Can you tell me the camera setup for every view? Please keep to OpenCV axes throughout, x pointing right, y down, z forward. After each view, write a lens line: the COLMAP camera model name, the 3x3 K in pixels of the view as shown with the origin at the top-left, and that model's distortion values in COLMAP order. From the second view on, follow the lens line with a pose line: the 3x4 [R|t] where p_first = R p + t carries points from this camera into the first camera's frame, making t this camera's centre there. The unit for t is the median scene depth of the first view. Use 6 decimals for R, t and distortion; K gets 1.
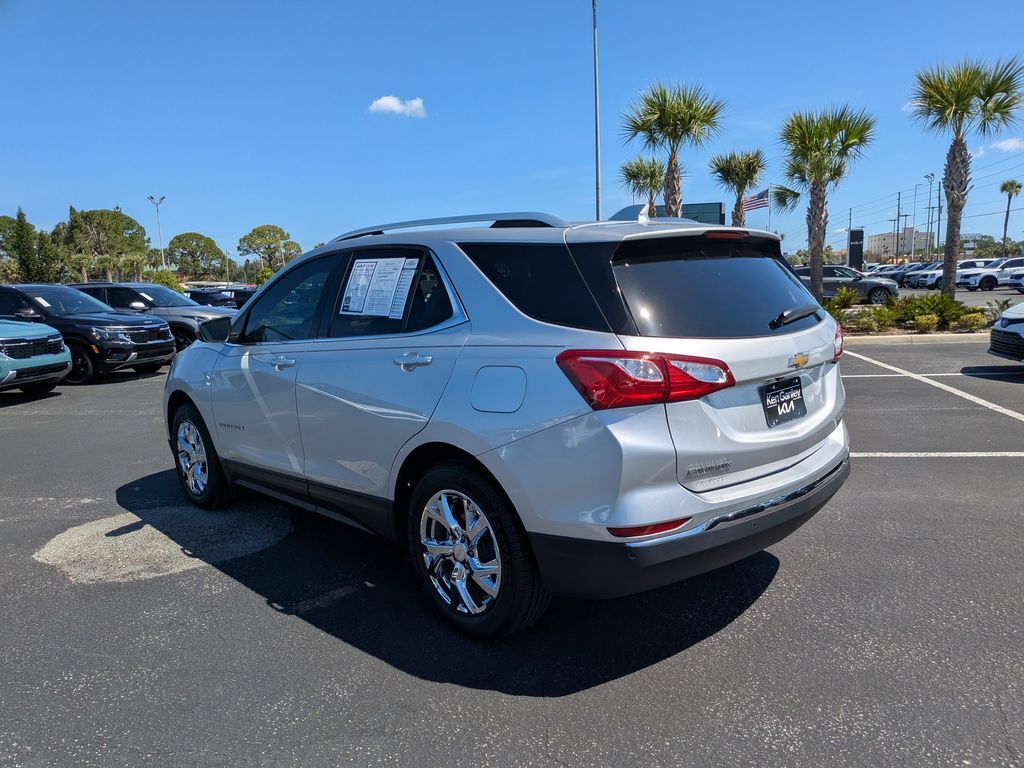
lens RADIAL K [[759.3, 0, 525.2], [0, 759.3, 383.1], [0, 0, 1]] dist [0.048573, -0.110842]
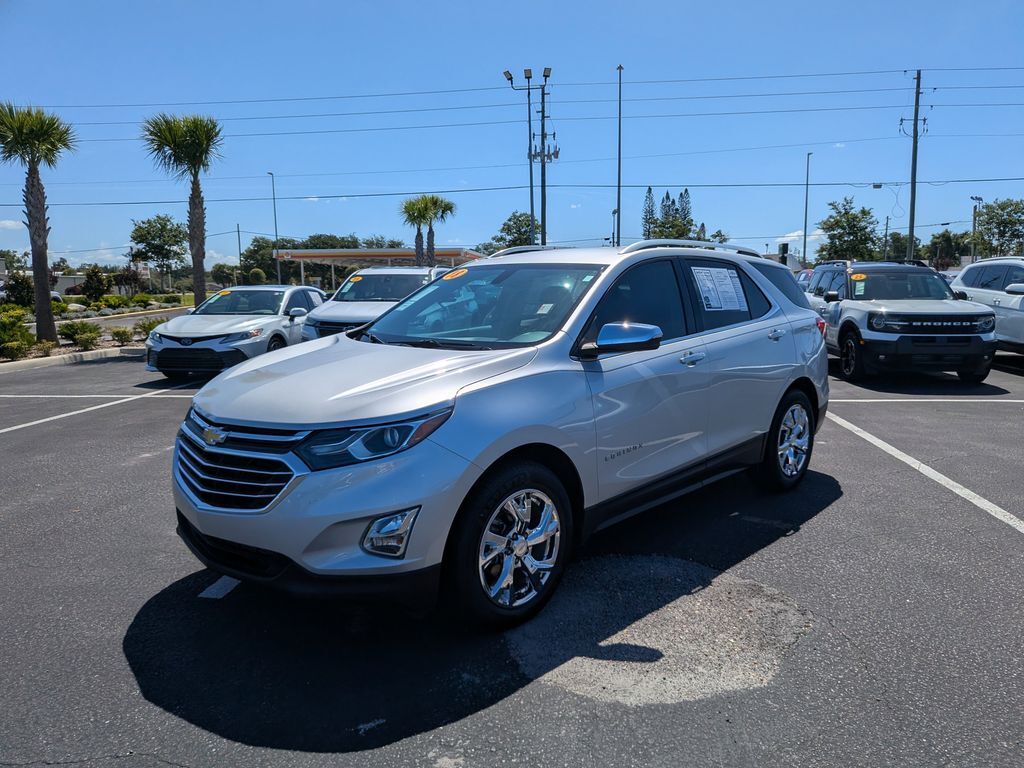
lens RADIAL K [[779.0, 0, 509.6], [0, 779.0, 387.1], [0, 0, 1]] dist [-0.001847, -0.011287]
pose [[-0.095894, -0.085079, 0.991749, -1.455272], [0.139253, 0.985396, 0.097999, -0.135312], [-0.985603, 0.147501, -0.082646, 1.434180]]
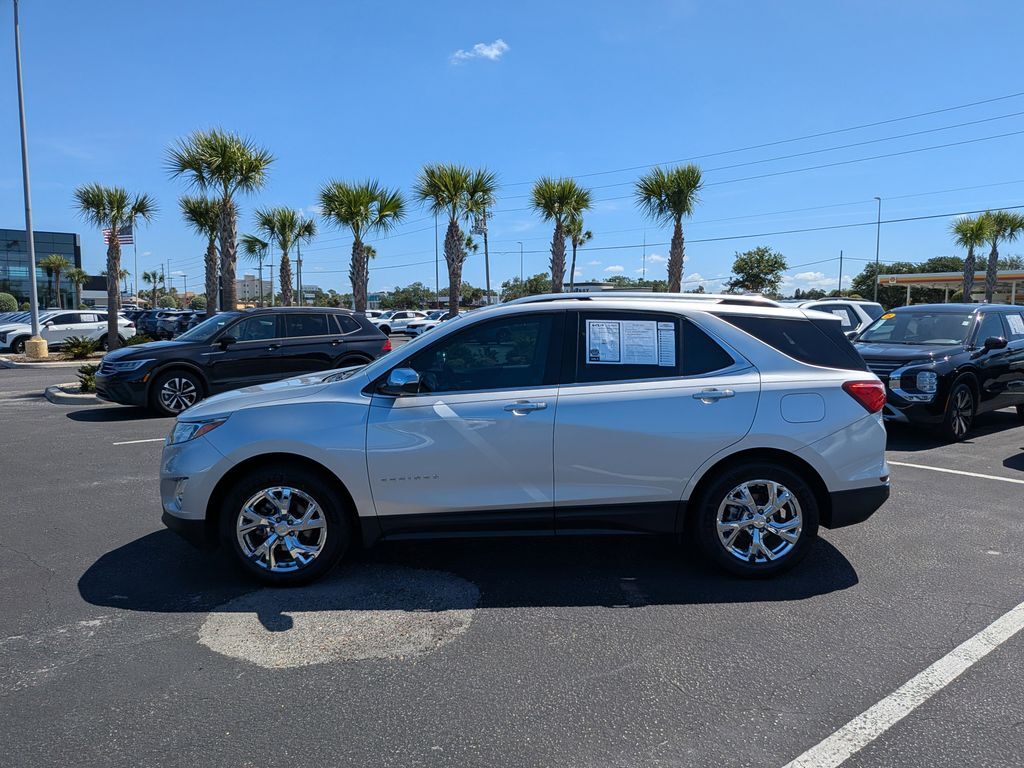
lens RADIAL K [[759.3, 0, 525.2], [0, 759.3, 383.1], [0, 0, 1]] dist [0.048573, -0.110842]
pose [[0.659337, -0.028708, 0.751299, -1.224220], [0.069344, 0.997333, -0.022747, -0.038403], [-0.748642, 0.067096, 0.659570, 0.274203]]
